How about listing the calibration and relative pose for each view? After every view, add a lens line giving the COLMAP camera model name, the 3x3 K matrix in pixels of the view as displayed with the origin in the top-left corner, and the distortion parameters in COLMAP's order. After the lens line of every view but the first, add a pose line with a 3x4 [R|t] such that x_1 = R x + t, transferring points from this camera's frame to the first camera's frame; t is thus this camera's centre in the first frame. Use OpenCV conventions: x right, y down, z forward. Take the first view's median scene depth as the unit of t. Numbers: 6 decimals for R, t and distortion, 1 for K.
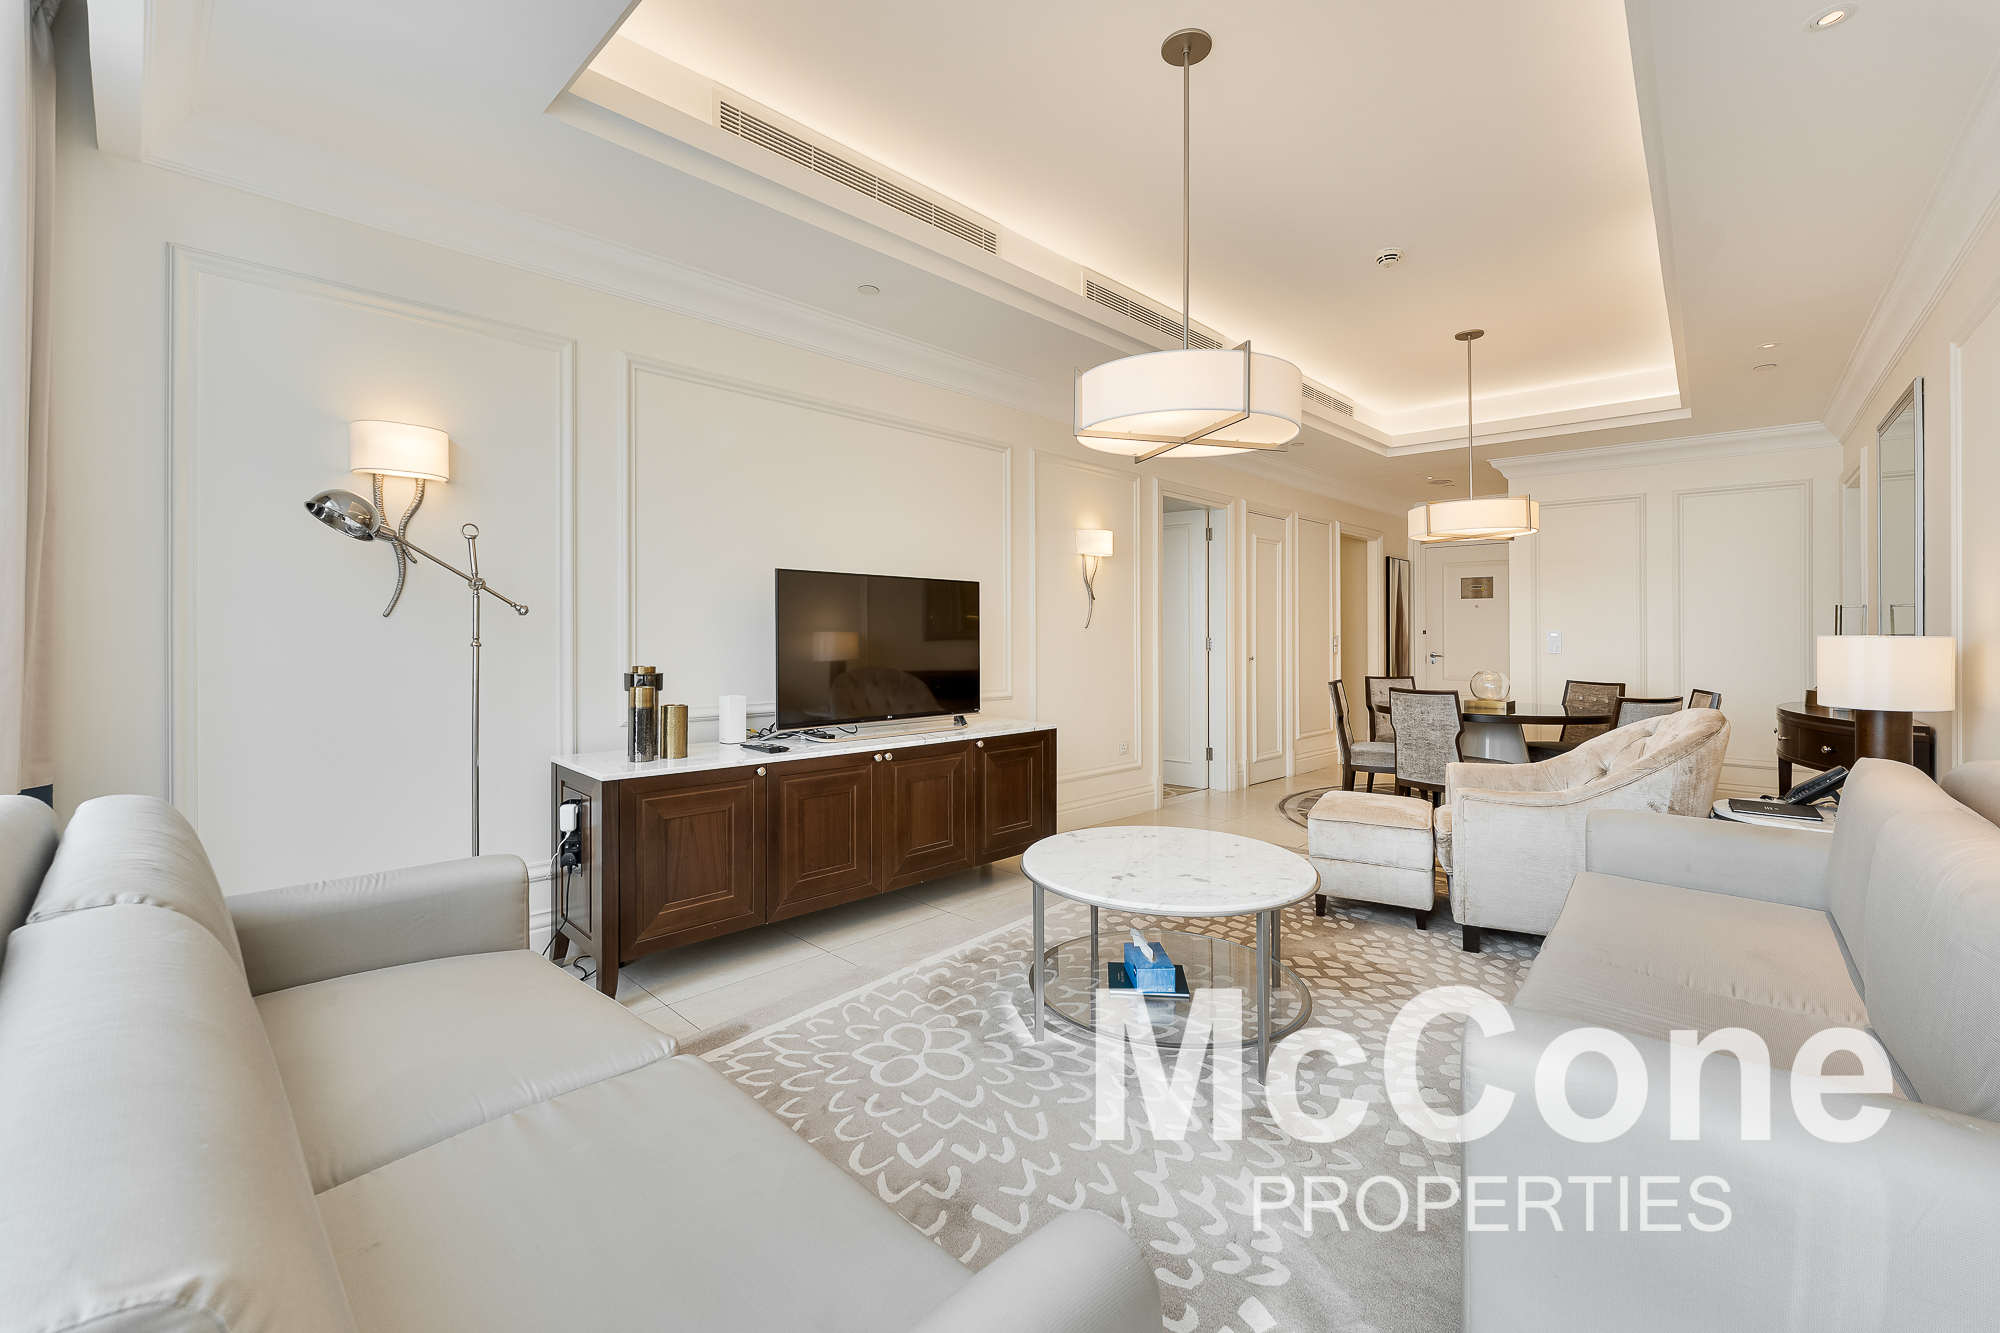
lens RADIAL K [[839.2, 0, 1003.1], [0, 839.2, 630.8], [0, 0, 1]] dist [-0.002178, -0.000071]
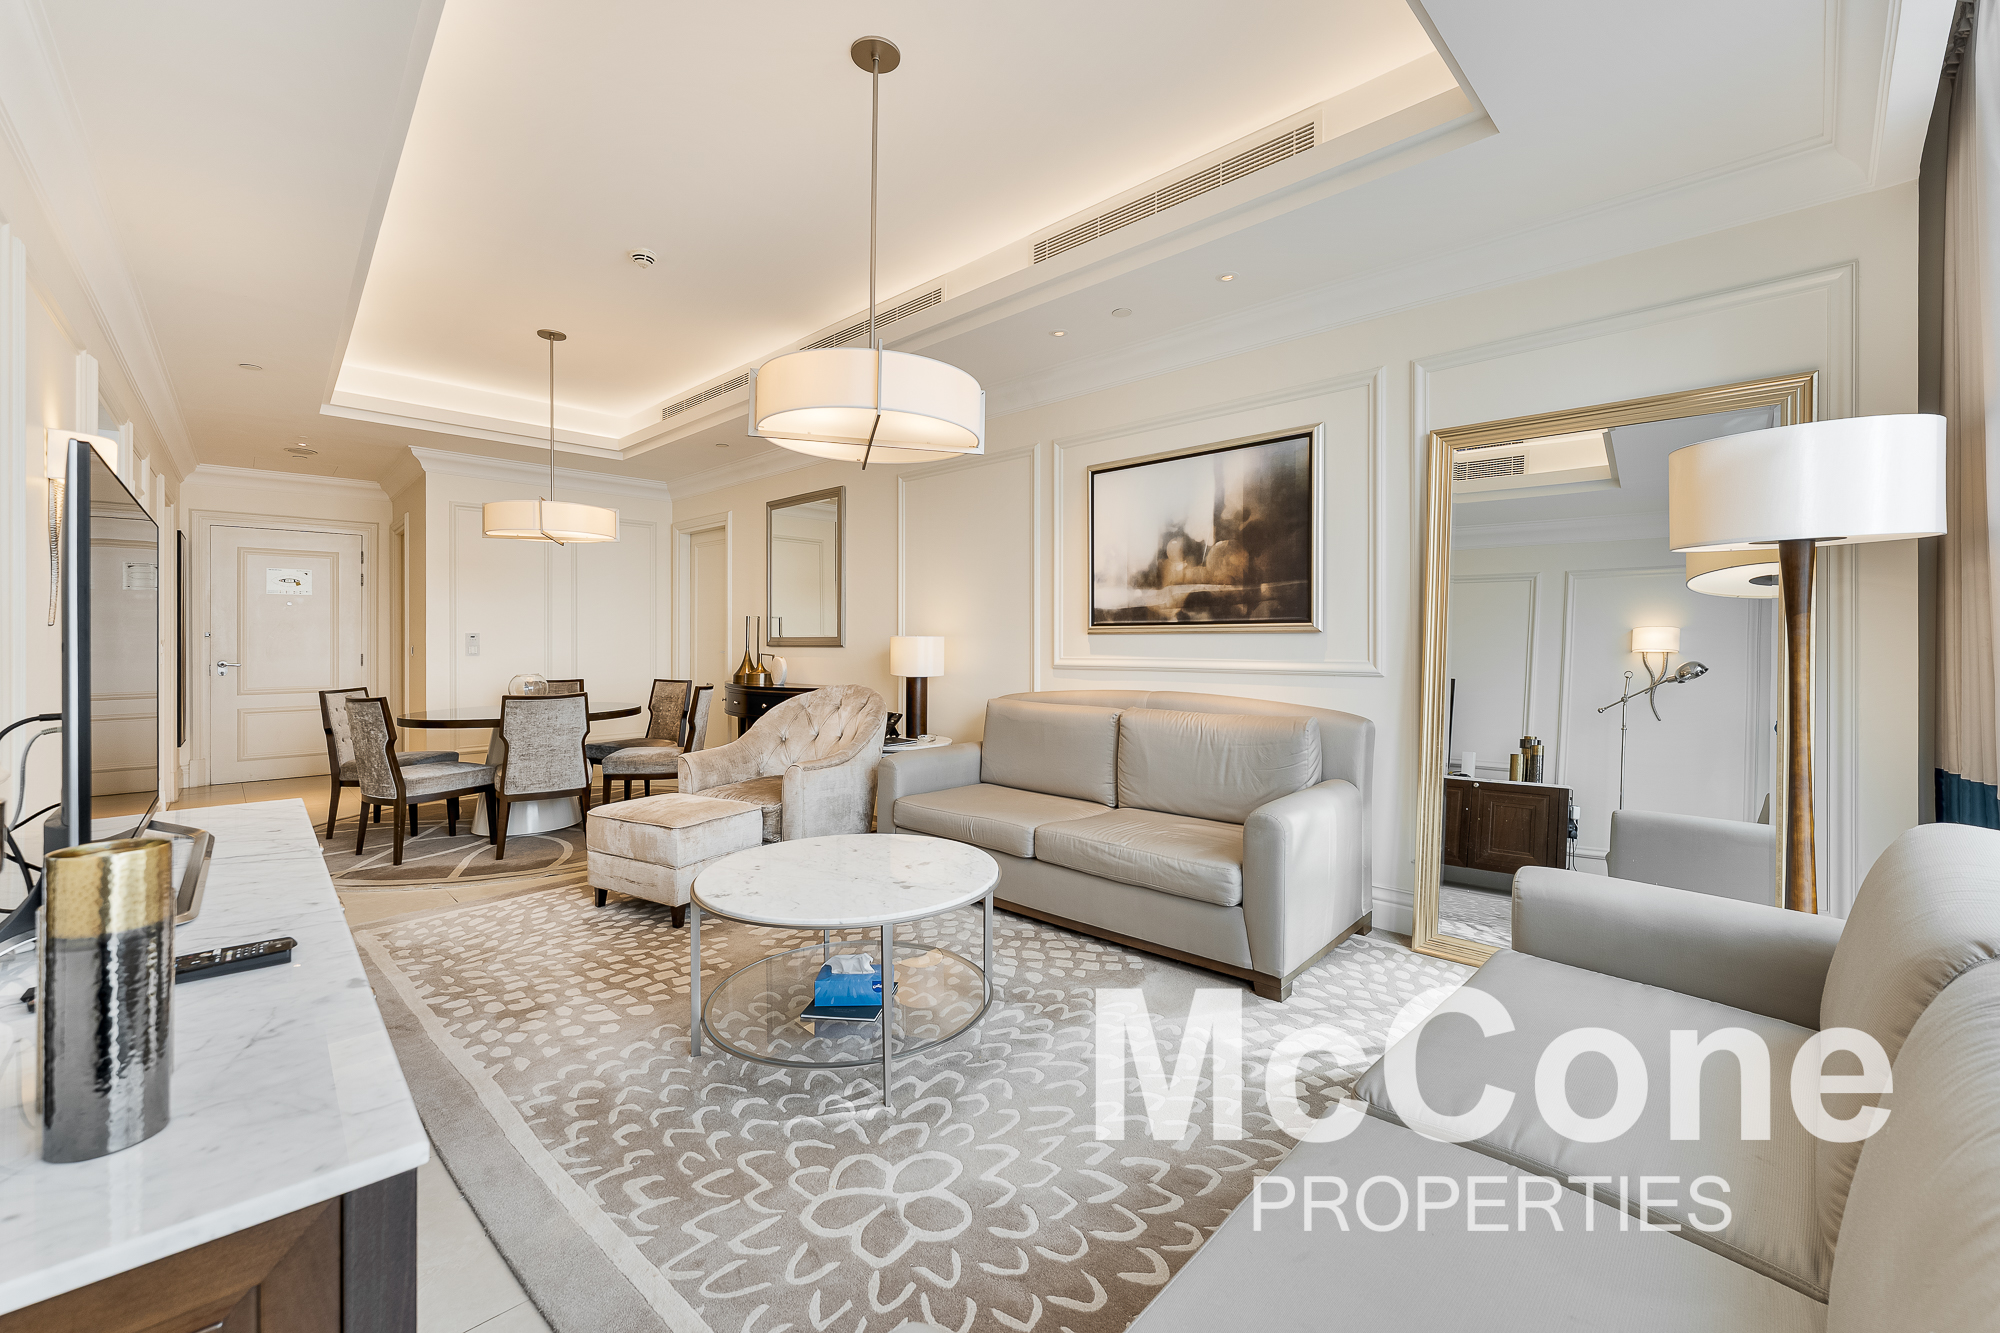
lens RADIAL K [[839.2, 0, 1003.1], [0, 839.2, 630.8], [0, 0, 1]] dist [-0.002178, -0.000071]
pose [[-0.002974, 0.007180, 0.999970, -0.705823], [-0.004396, 0.999964, -0.007194, 0.003676], [-0.999986, -0.004417, -0.002942, 0.753486]]
